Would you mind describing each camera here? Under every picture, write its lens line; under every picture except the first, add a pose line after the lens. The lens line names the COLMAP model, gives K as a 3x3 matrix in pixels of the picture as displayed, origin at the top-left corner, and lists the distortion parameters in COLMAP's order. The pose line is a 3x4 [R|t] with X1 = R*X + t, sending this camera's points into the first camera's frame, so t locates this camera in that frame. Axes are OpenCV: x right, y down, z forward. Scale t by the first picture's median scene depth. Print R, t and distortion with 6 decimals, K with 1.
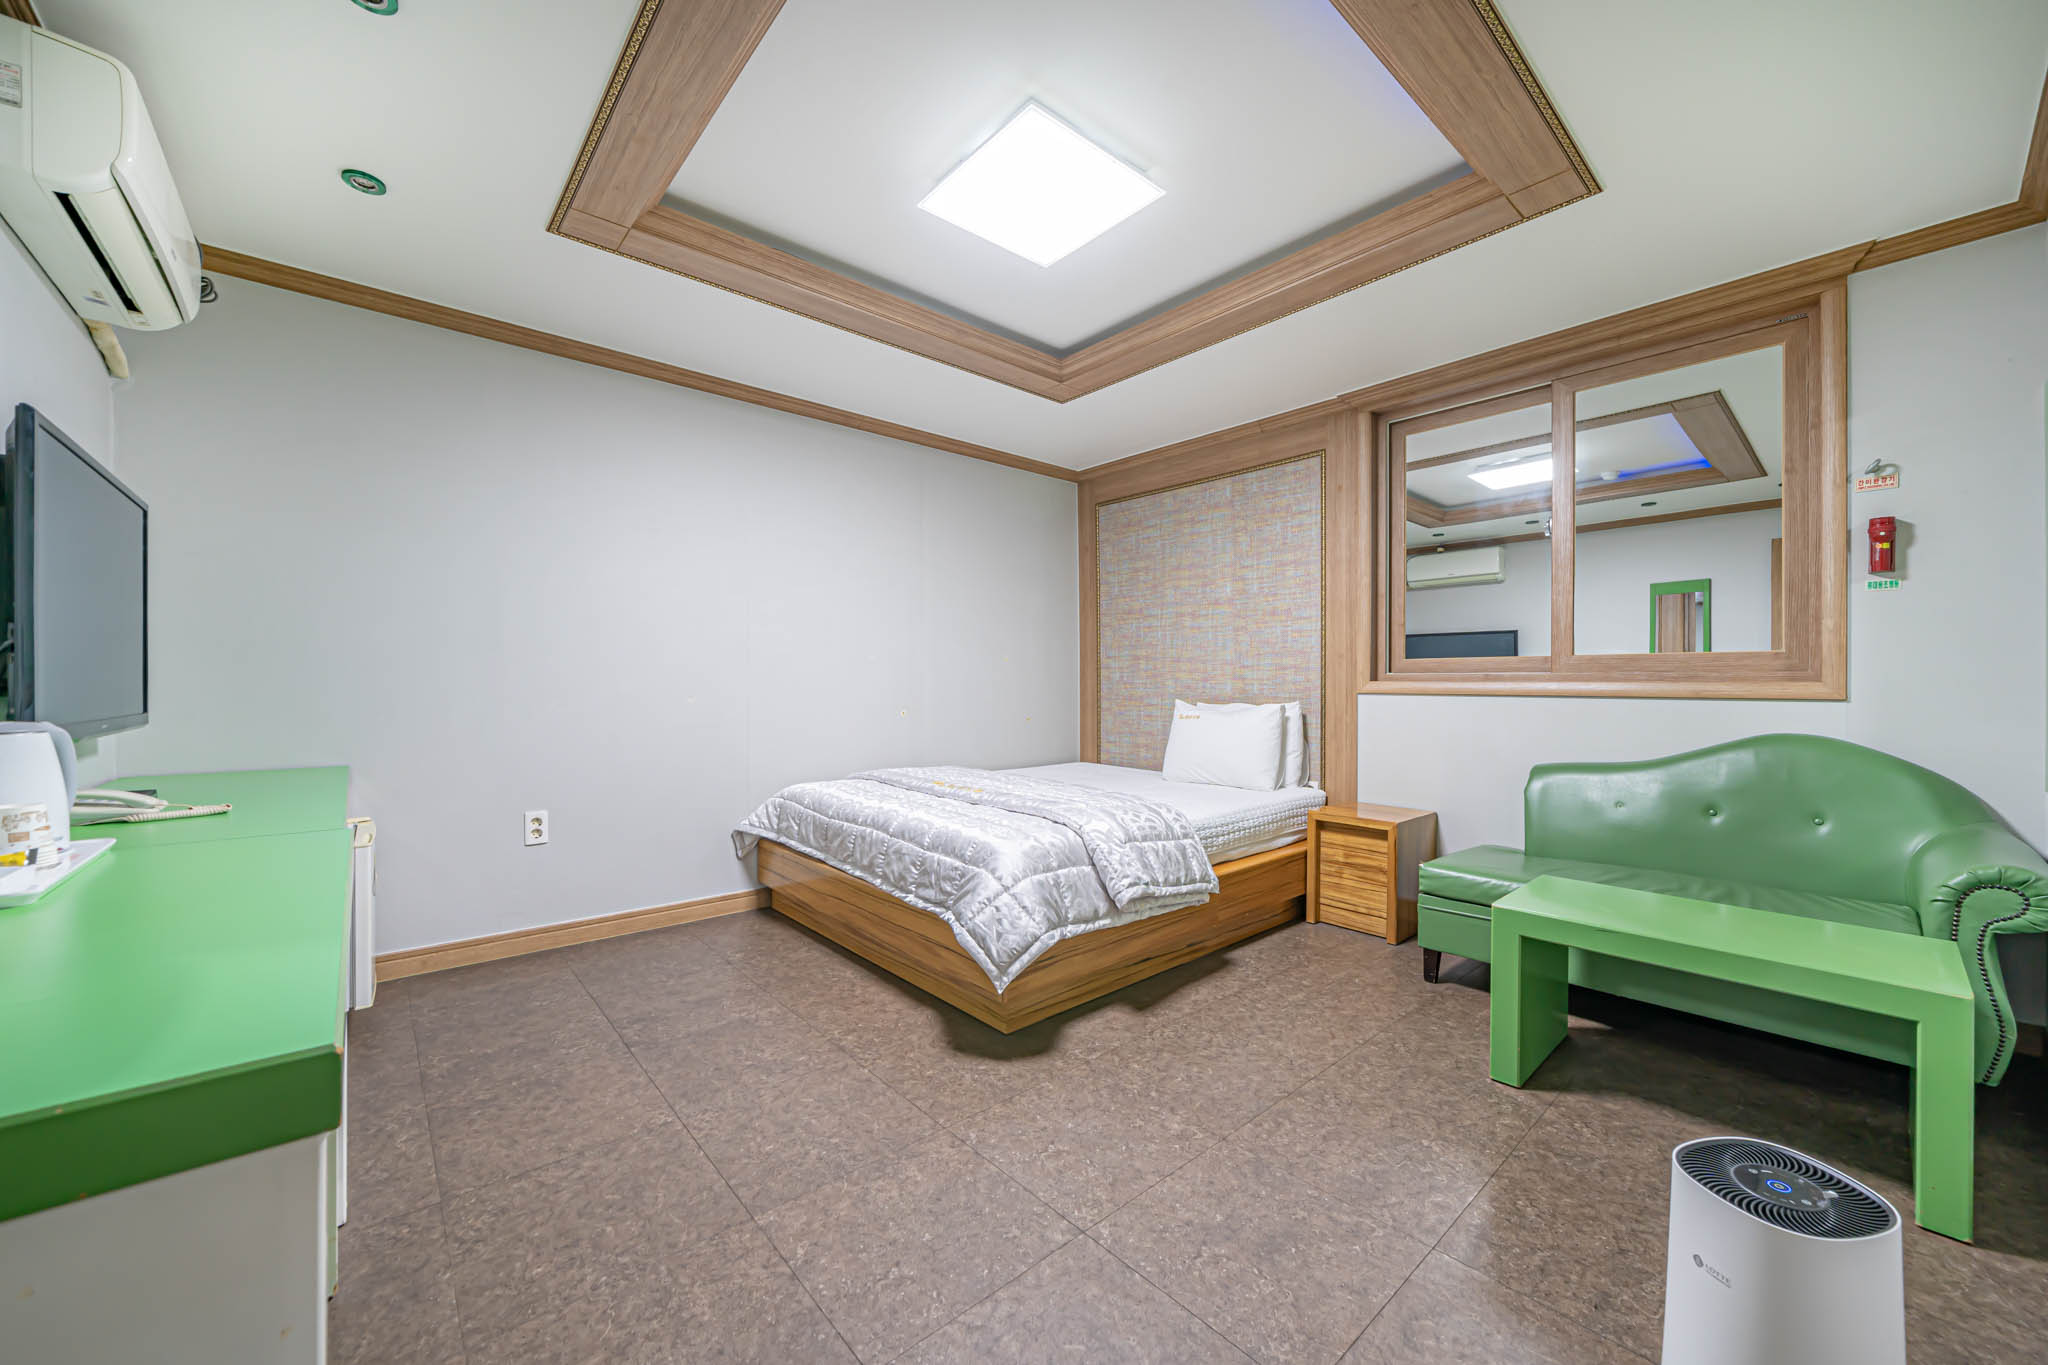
lens RADIAL K [[781.9, 0, 1036.8], [0, 781.9, 692.4], [0, 0, 1]] dist [0.002695, 0.000240]
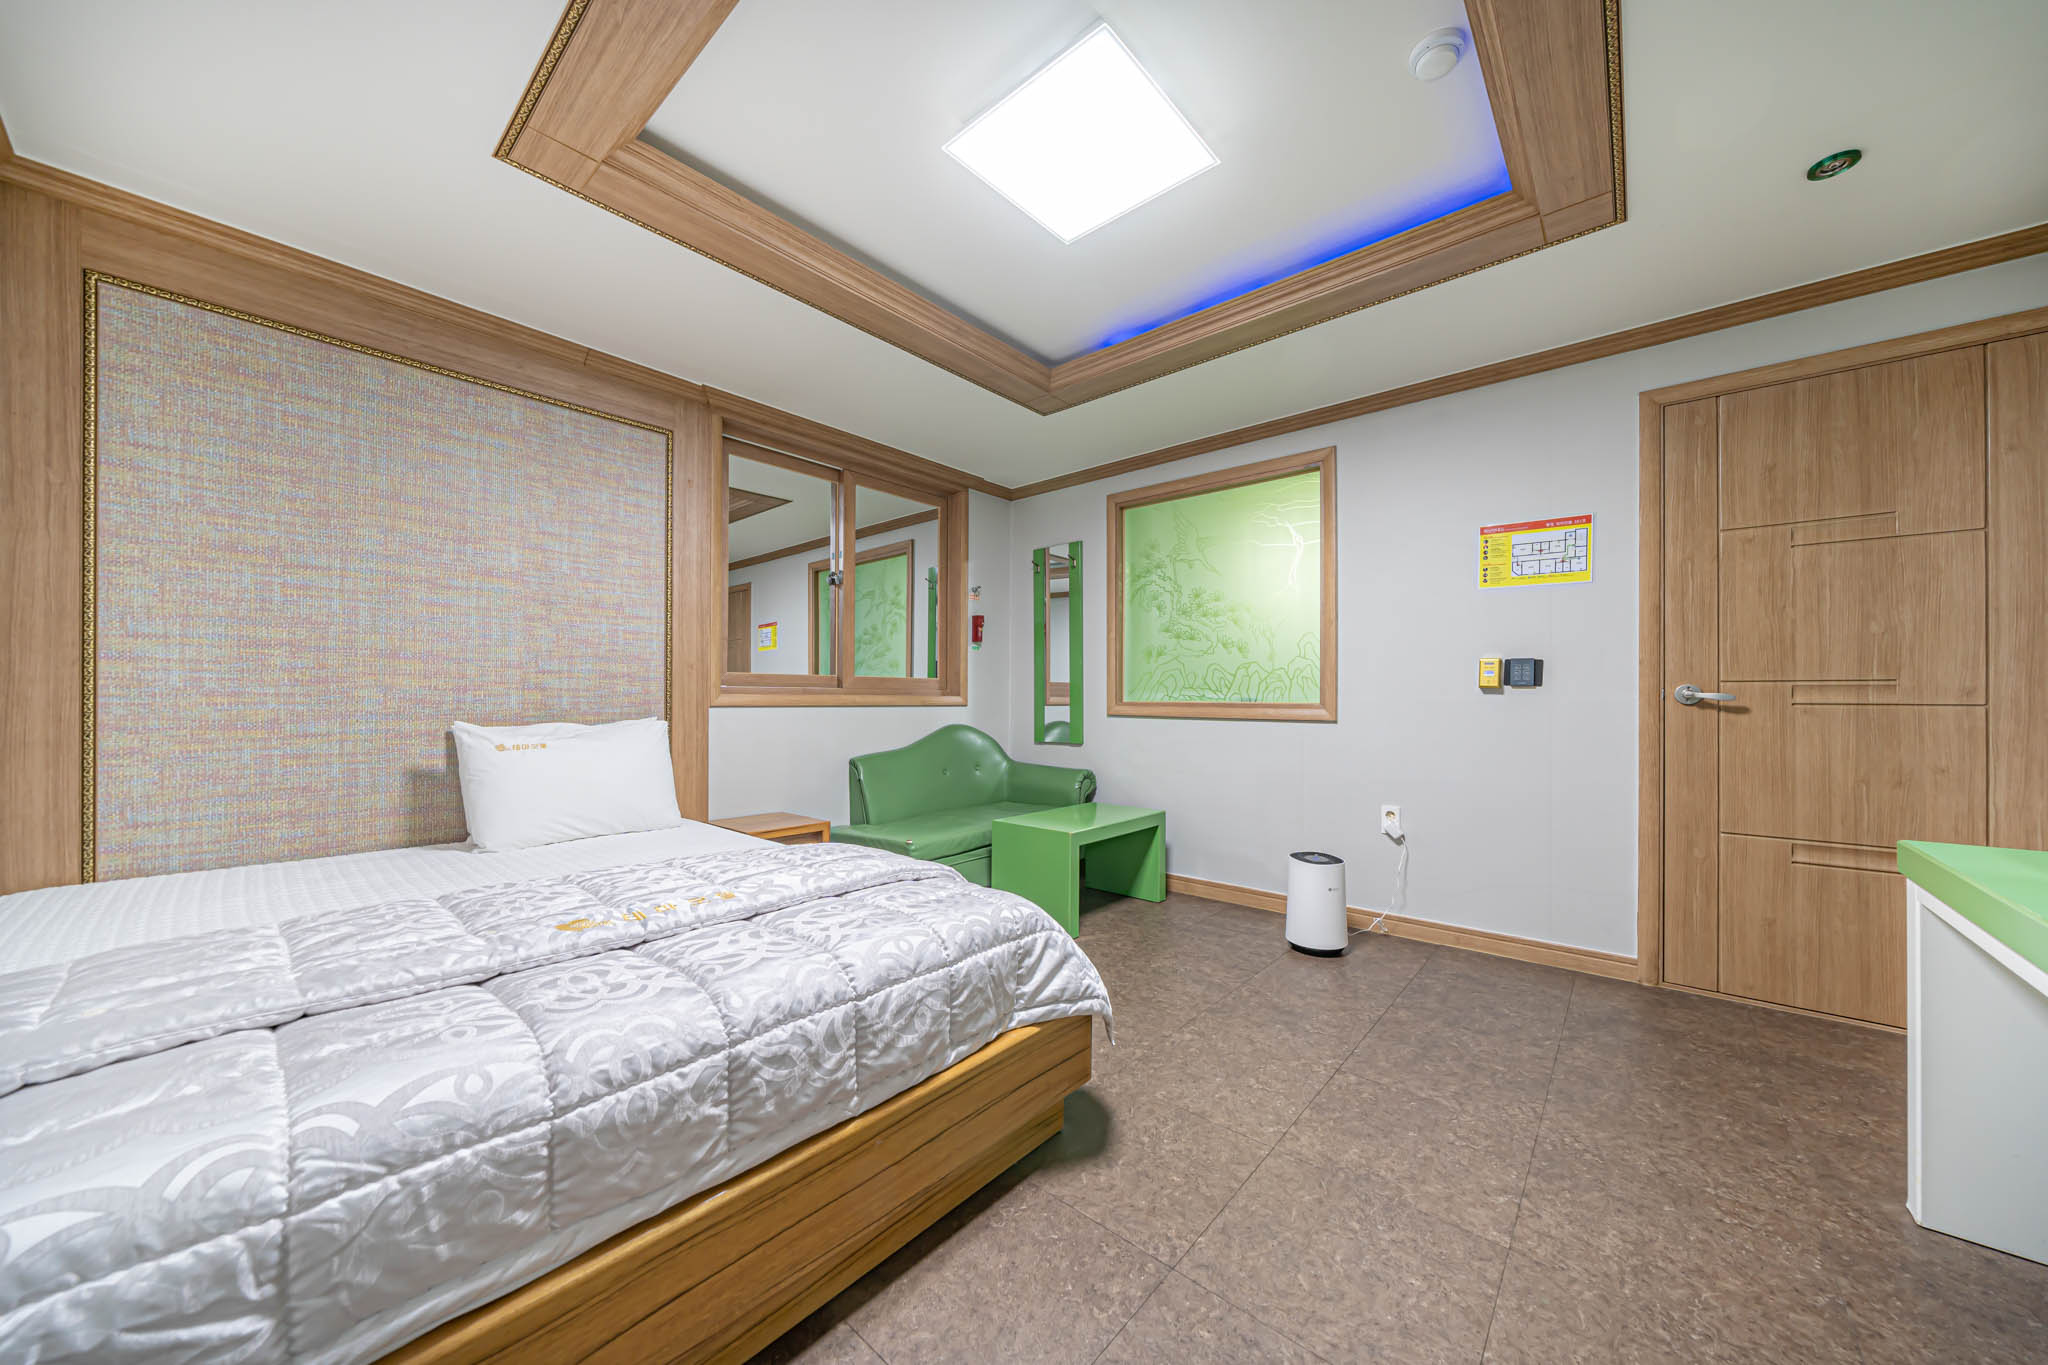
lens RADIAL K [[707.0, 0, 1034.8], [0, 707.0, 694.6], [0, 0, 1]] dist [-0.001932, -0.000444]
pose [[-0.135615, 0.002032, 0.990760, -0.476146], [0.011194, 0.999937, -0.000519, -0.007135], [-0.990698, 0.011020, -0.135629, 0.702324]]
